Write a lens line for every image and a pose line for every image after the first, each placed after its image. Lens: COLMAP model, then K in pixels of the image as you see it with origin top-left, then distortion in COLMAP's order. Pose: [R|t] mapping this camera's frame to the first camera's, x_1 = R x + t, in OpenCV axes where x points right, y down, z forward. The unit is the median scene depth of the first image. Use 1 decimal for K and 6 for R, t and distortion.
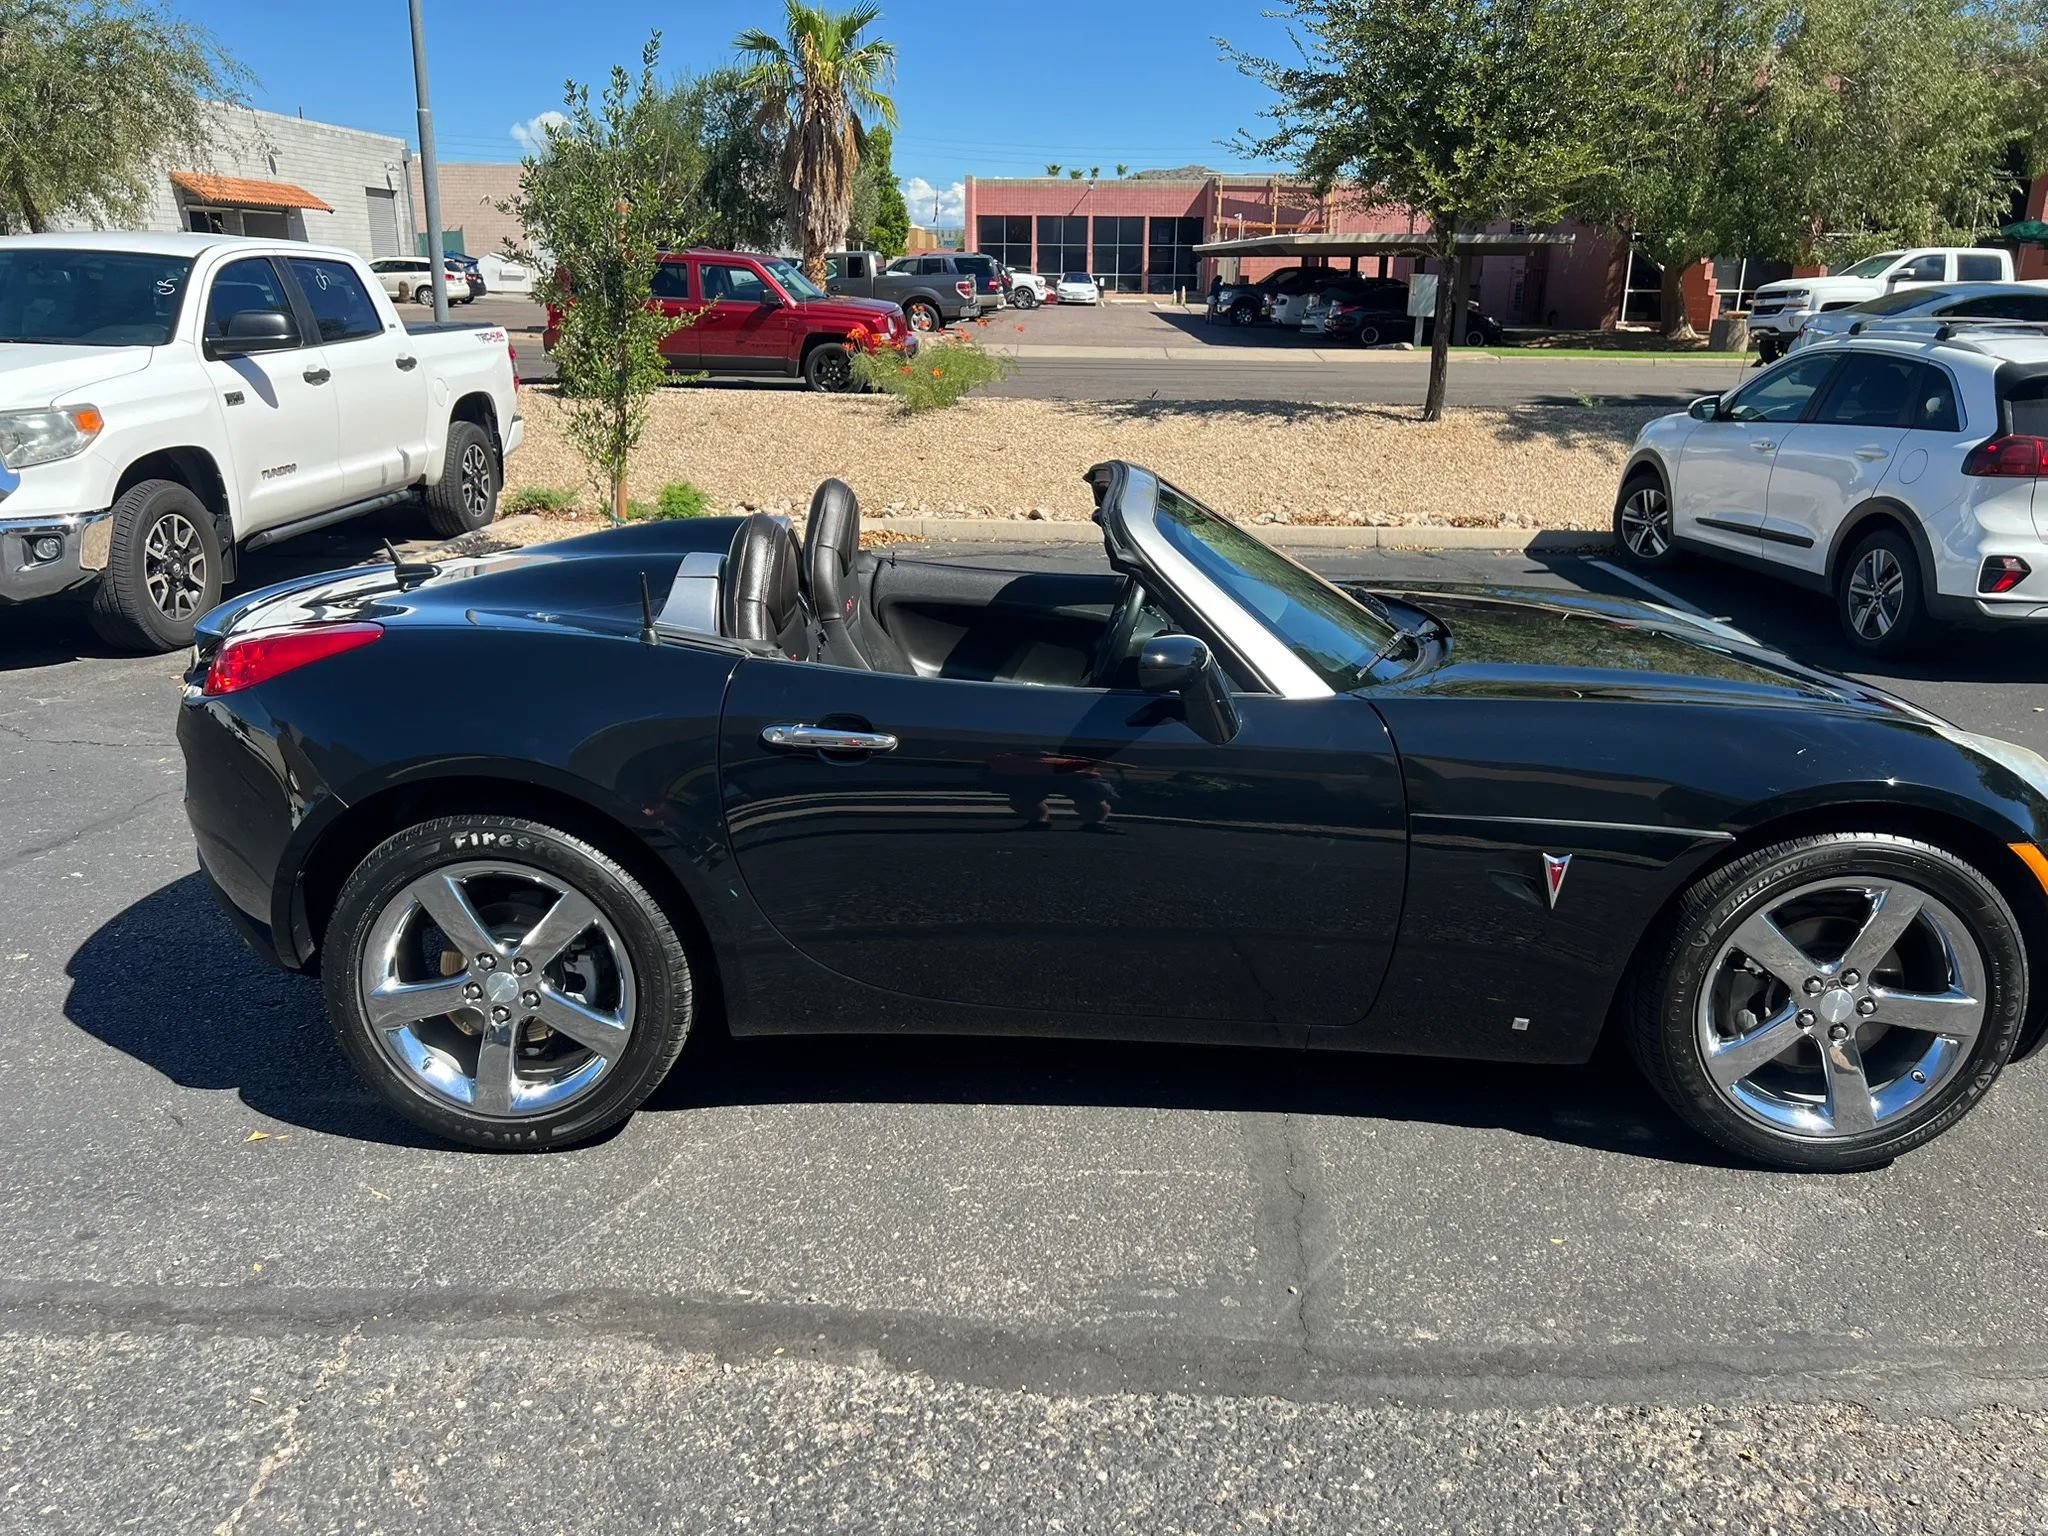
lens RADIAL K [[1544.3, 0, 1031.0], [0, 1544.3, 775.2], [0, 0, 1]] dist [0.044843, -0.047694]
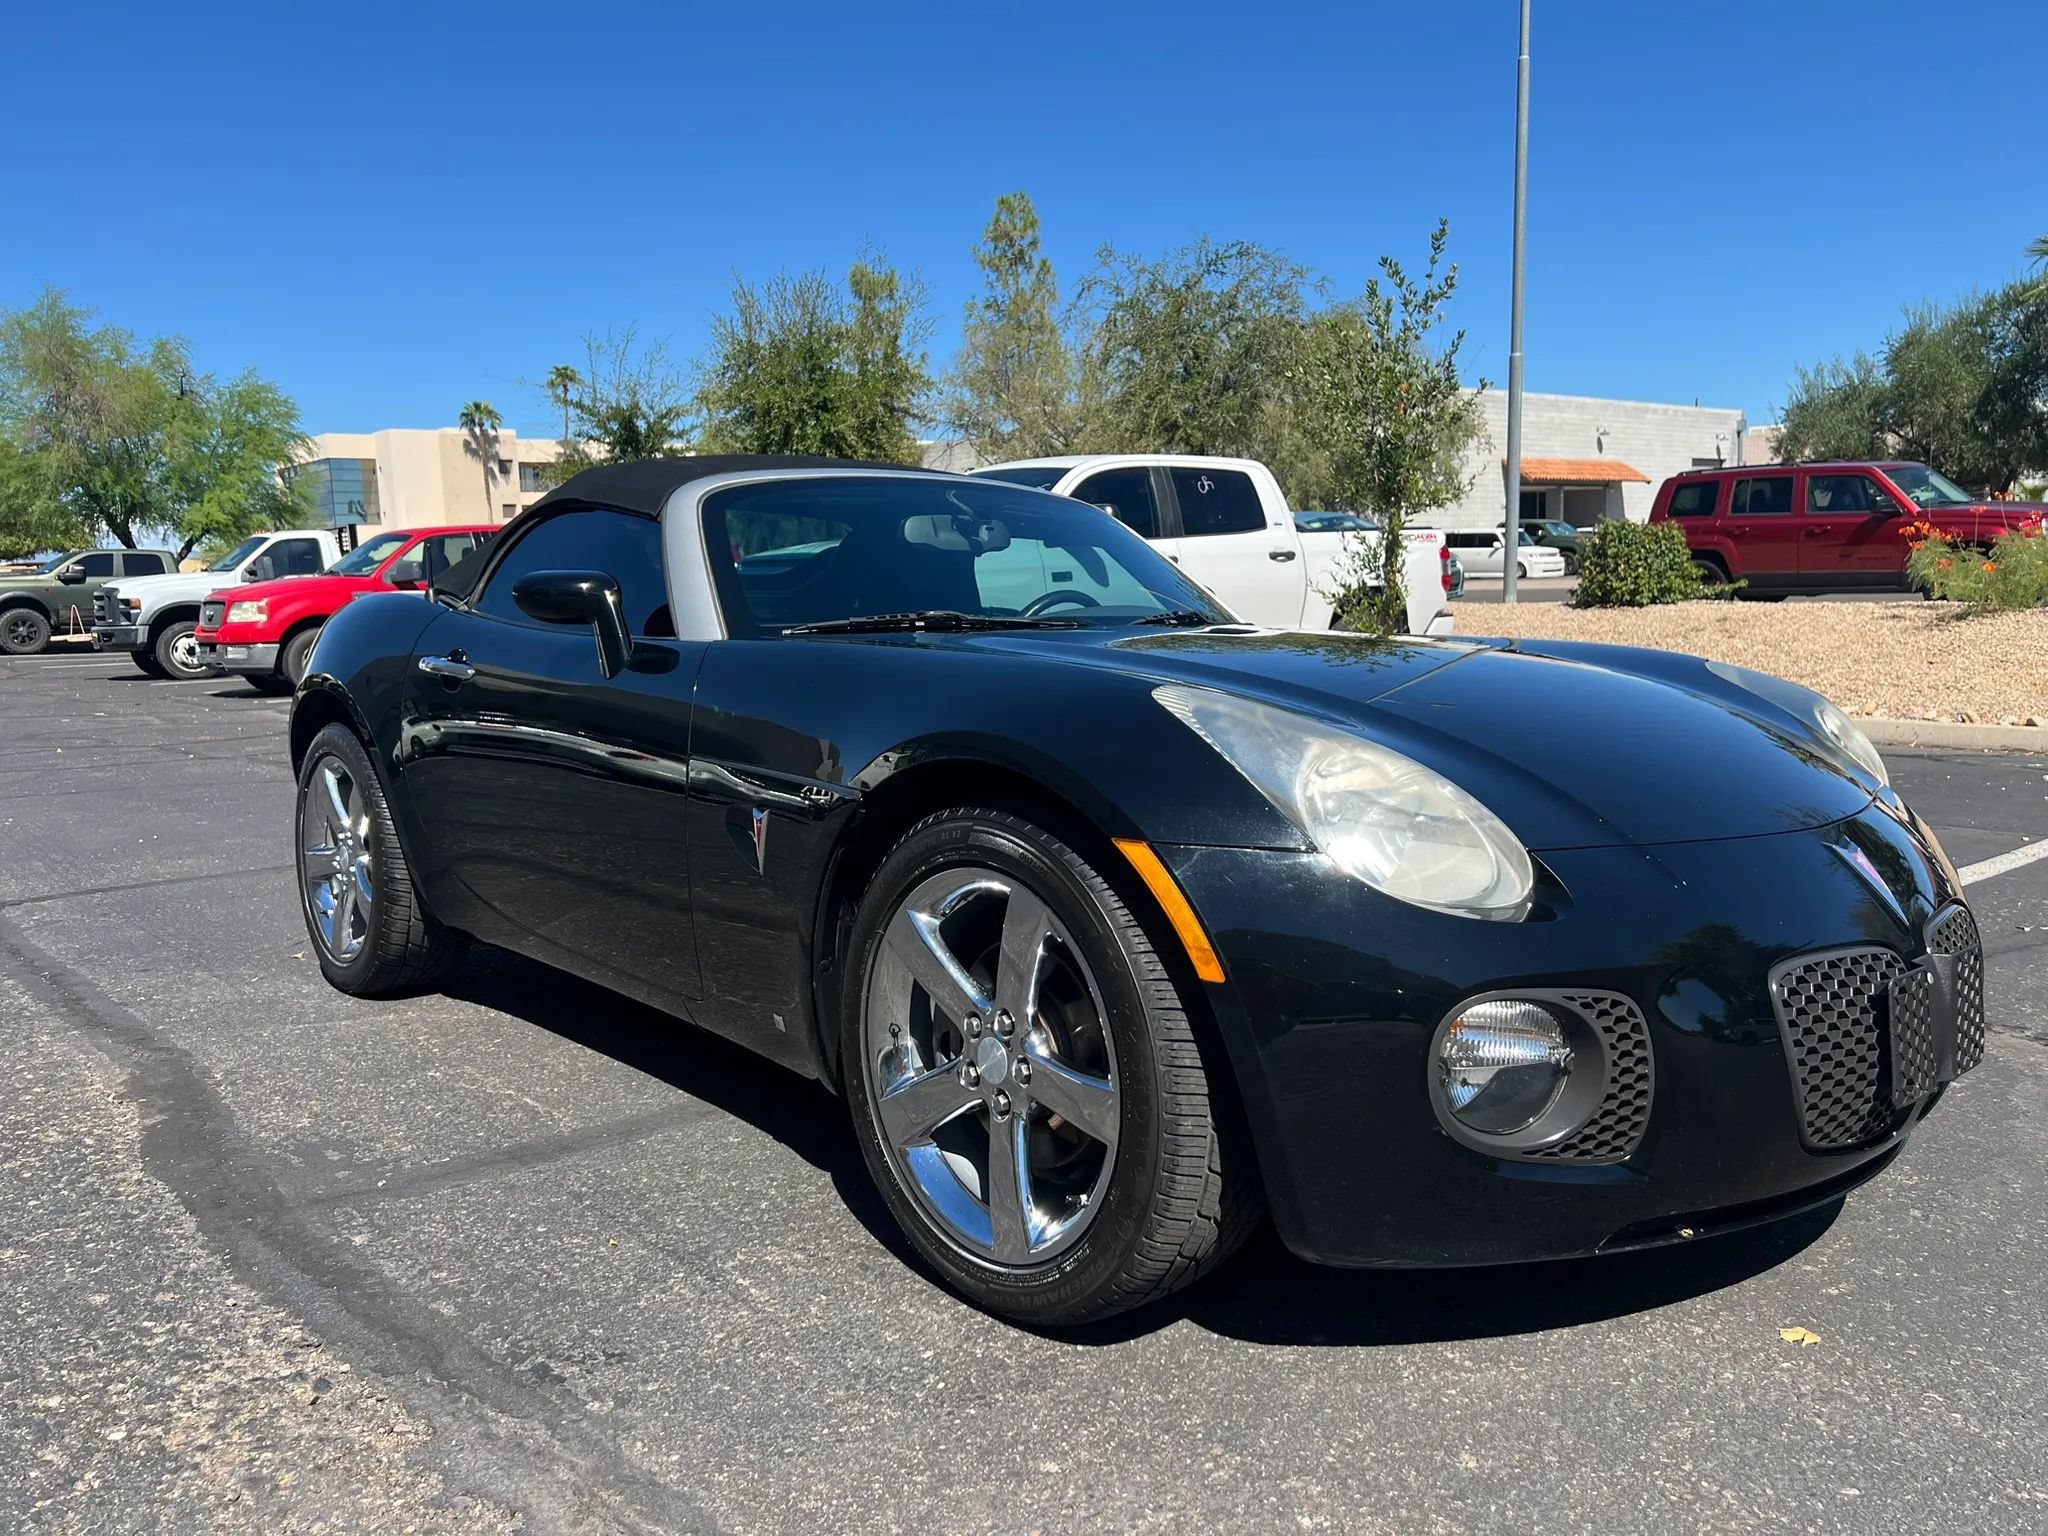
lens RADIAL K [[1571.8, 0, 1036.9], [0, 1571.8, 776.9], [0, 0, 1]] dist [0.010341, -0.002756]
pose [[0.674701, 0.059252, -0.735709, 0.428799], [-0.184969, 0.978539, -0.090821, 0.033720], [0.714538, 0.197361, 0.671181, 0.209708]]
